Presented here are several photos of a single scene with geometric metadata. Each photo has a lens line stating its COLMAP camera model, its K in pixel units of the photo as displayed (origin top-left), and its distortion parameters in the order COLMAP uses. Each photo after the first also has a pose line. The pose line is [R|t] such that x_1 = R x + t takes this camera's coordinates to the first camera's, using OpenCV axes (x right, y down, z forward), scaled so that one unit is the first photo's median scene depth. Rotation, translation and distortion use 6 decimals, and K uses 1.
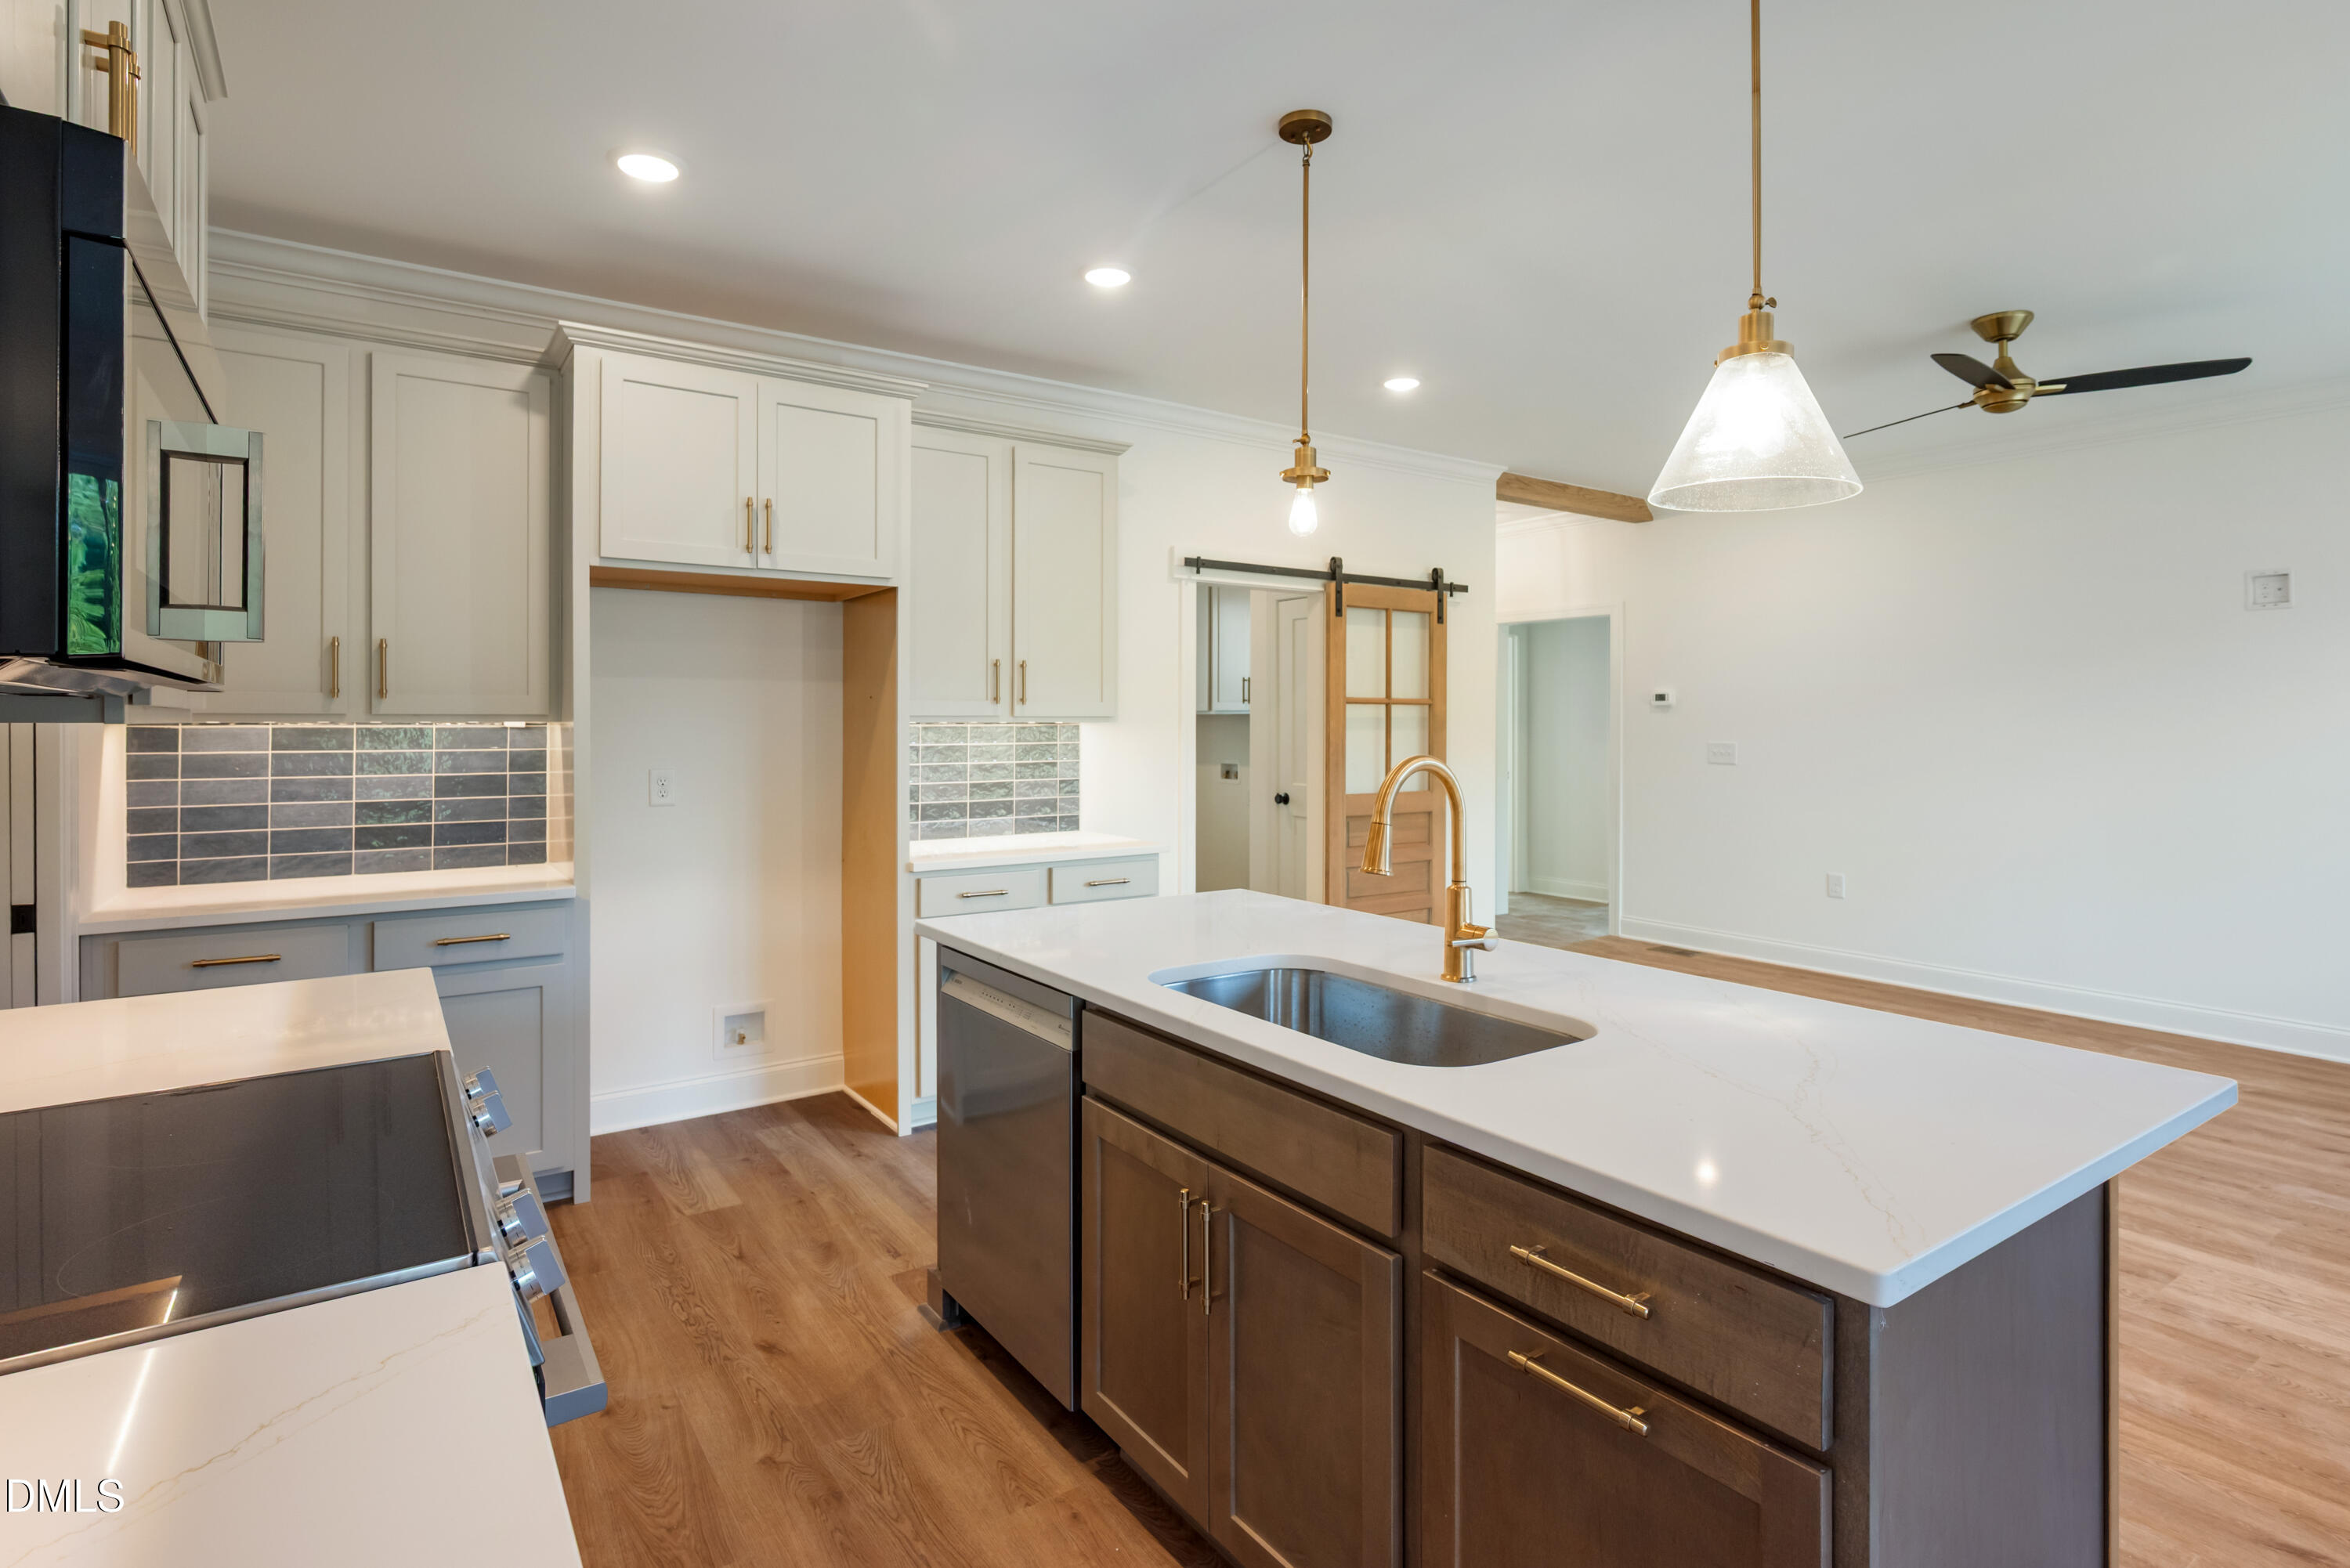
lens RADIAL K [[1168.3, 0, 1175.9], [0, 1168.3, 724.5], [0, 0, 1]] dist [-0.005168, 0.001754]
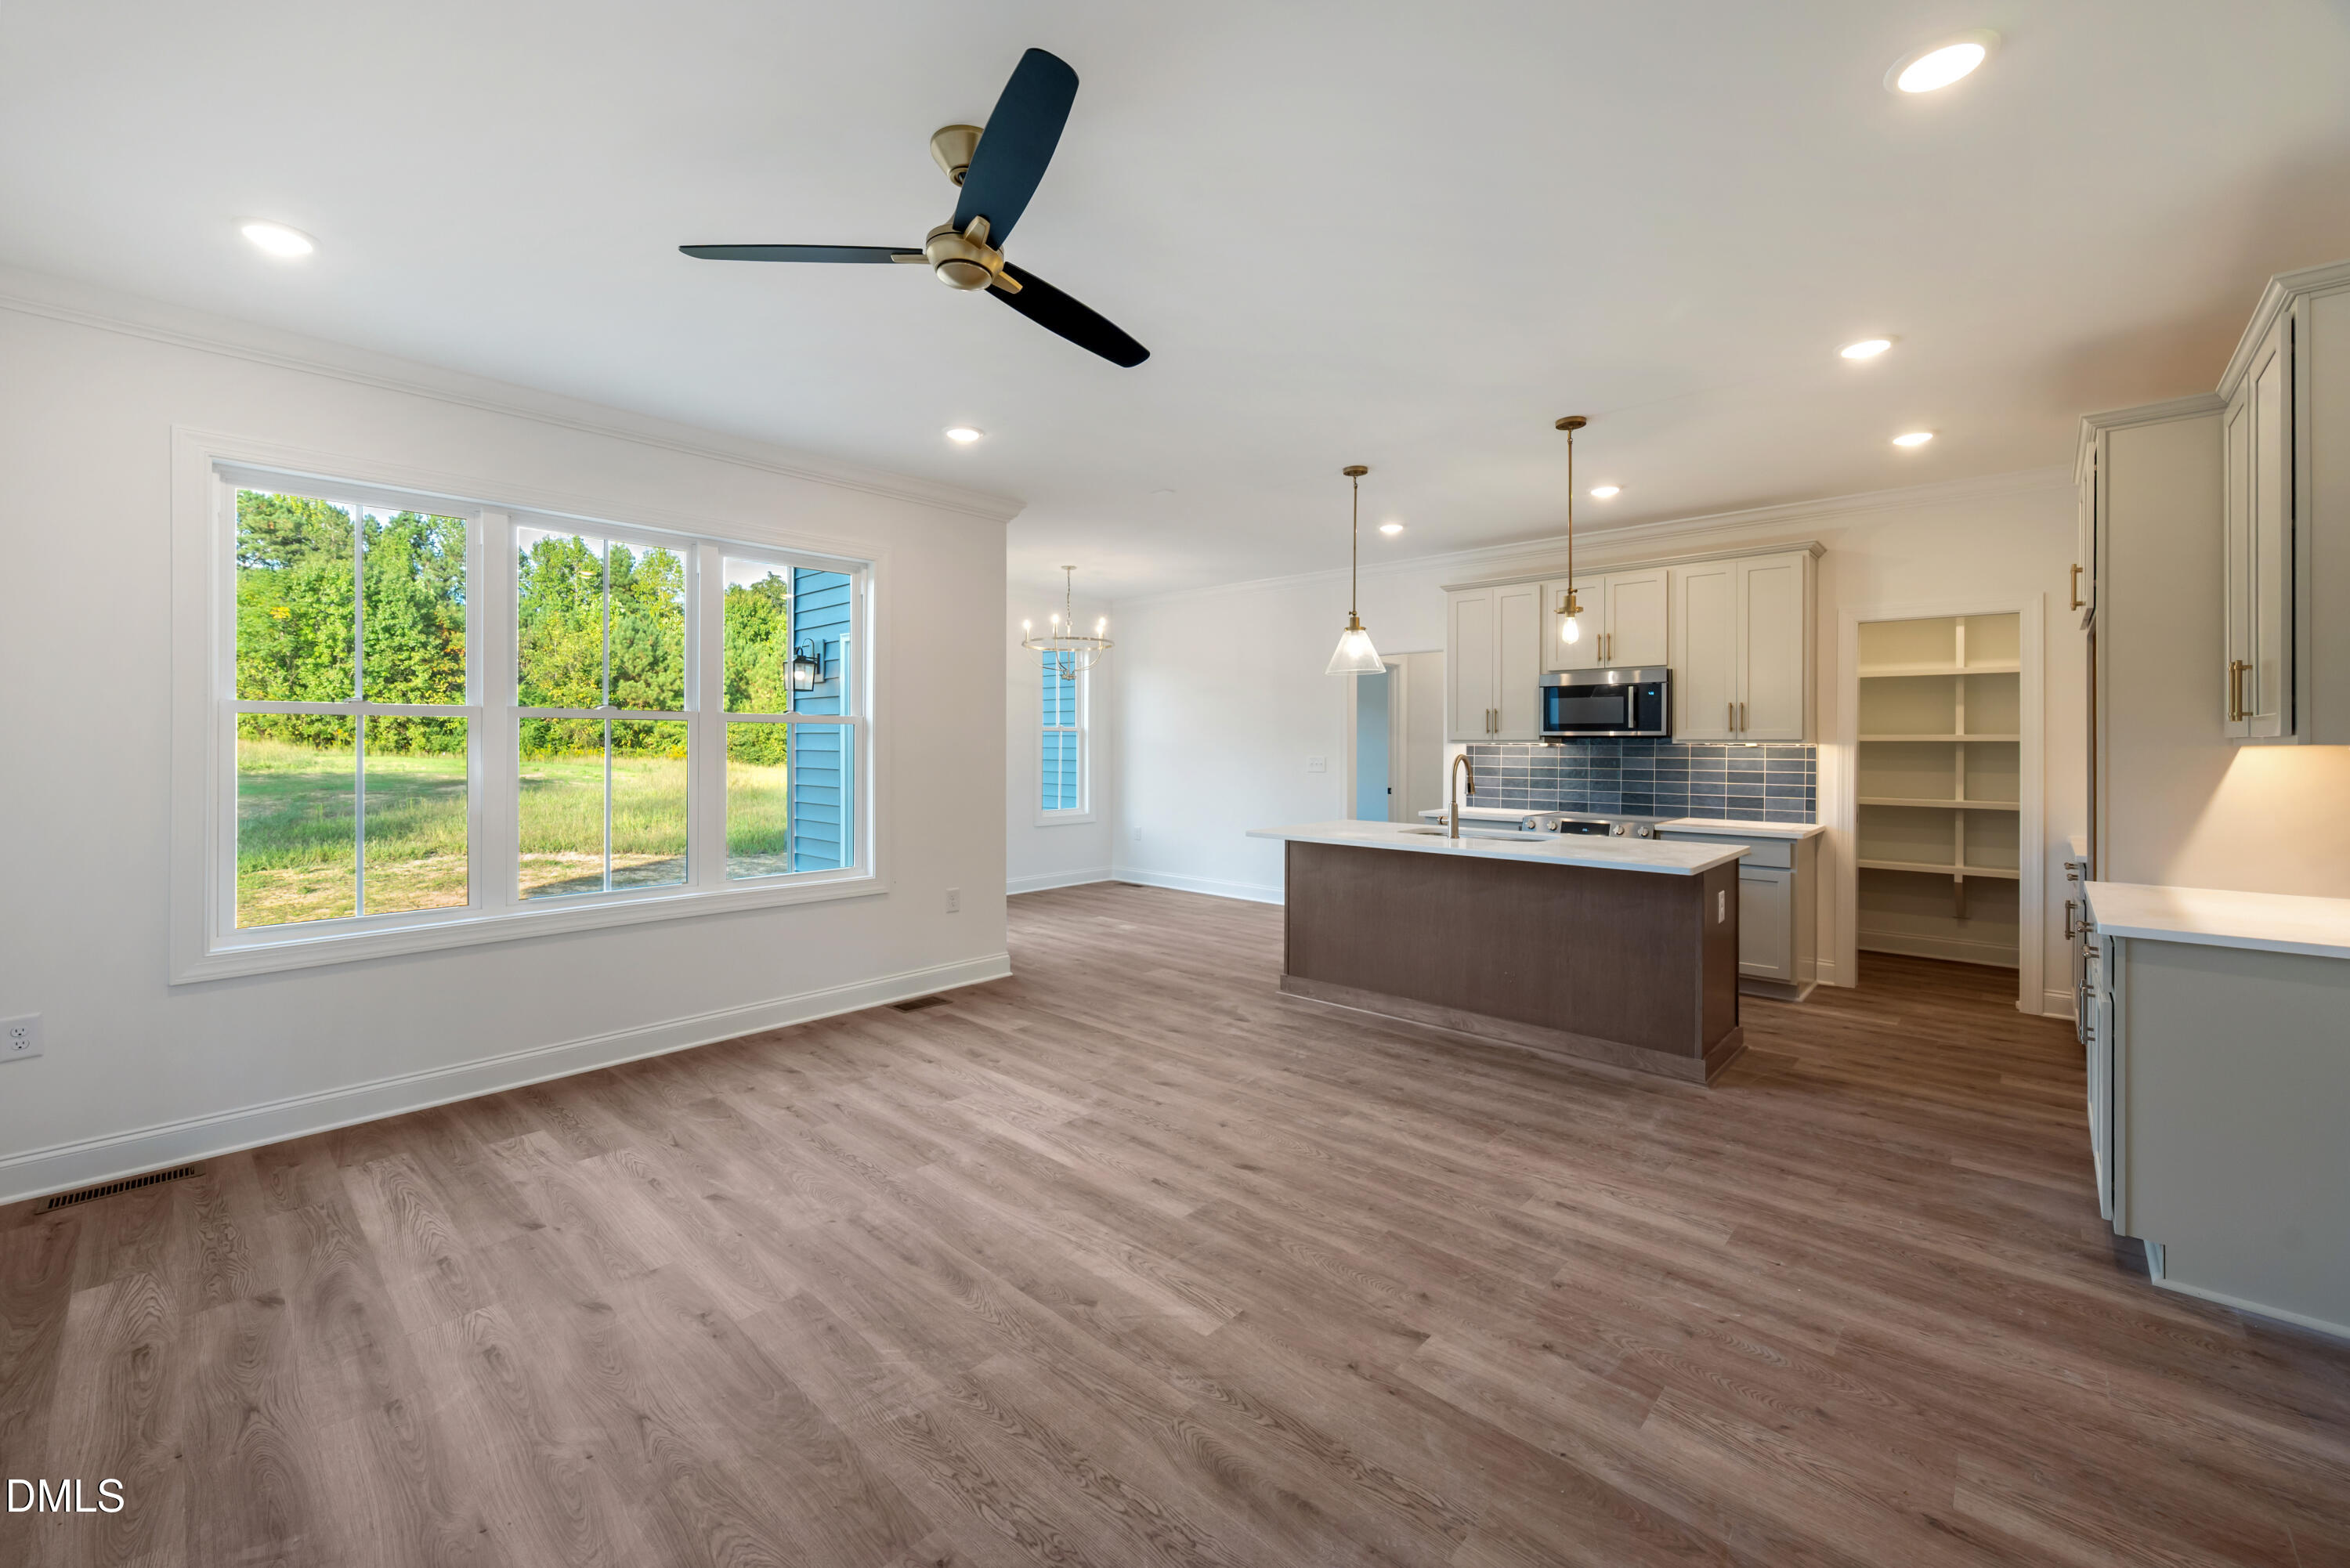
lens RADIAL K [[950.6, 0, 1168.1], [0, 950.6, 734.5], [0, 0, 1]] dist [-0.003515, 0.000314]
pose [[-0.975876, -0.004699, -0.218273, 0.702453], [-0.003376, 0.999974, -0.006432, -0.002304], [0.218297, -0.005540, -0.975867, 1.540391]]
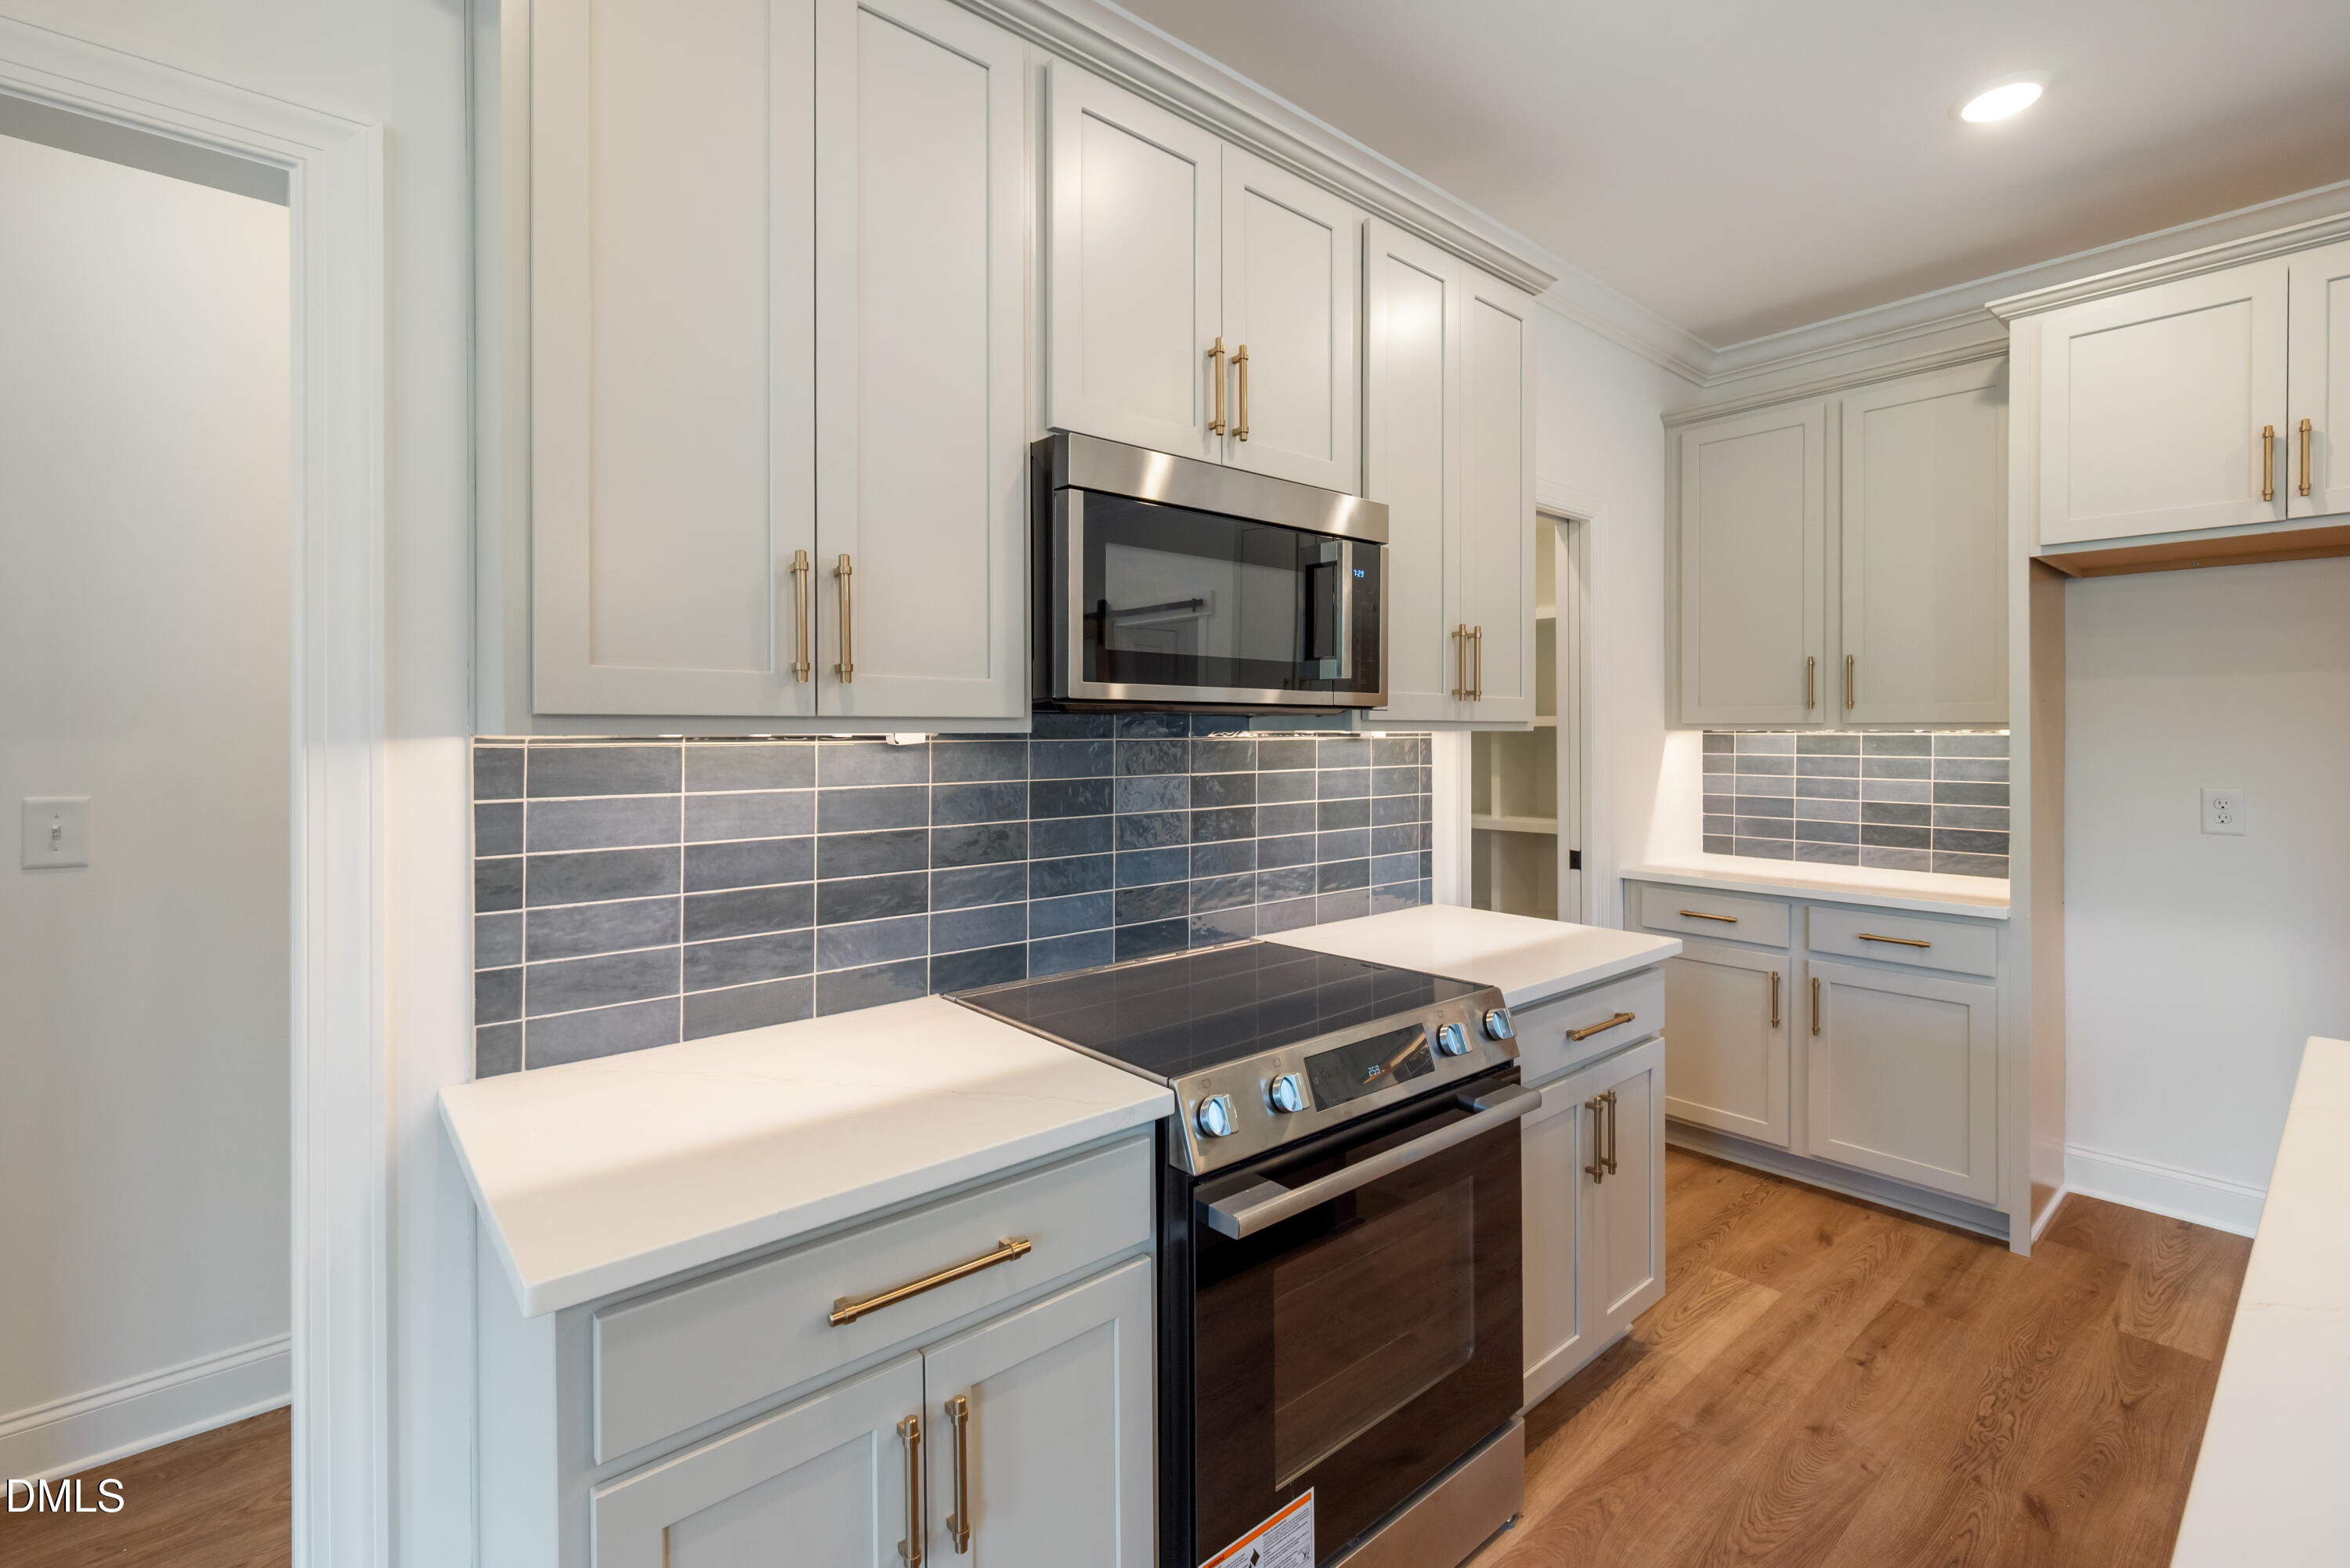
lens RADIAL K [[1035.2, 0, 1192.6], [0, 1035.2, 736.9], [0, 0, 1]] dist [0.000807, 0.000300]
pose [[0.110937, 0.004293, -0.993818, 0.183445], [0.000679, 0.999990, 0.004396, -0.000482], [0.993827, -0.001162, 0.110933, 0.214283]]
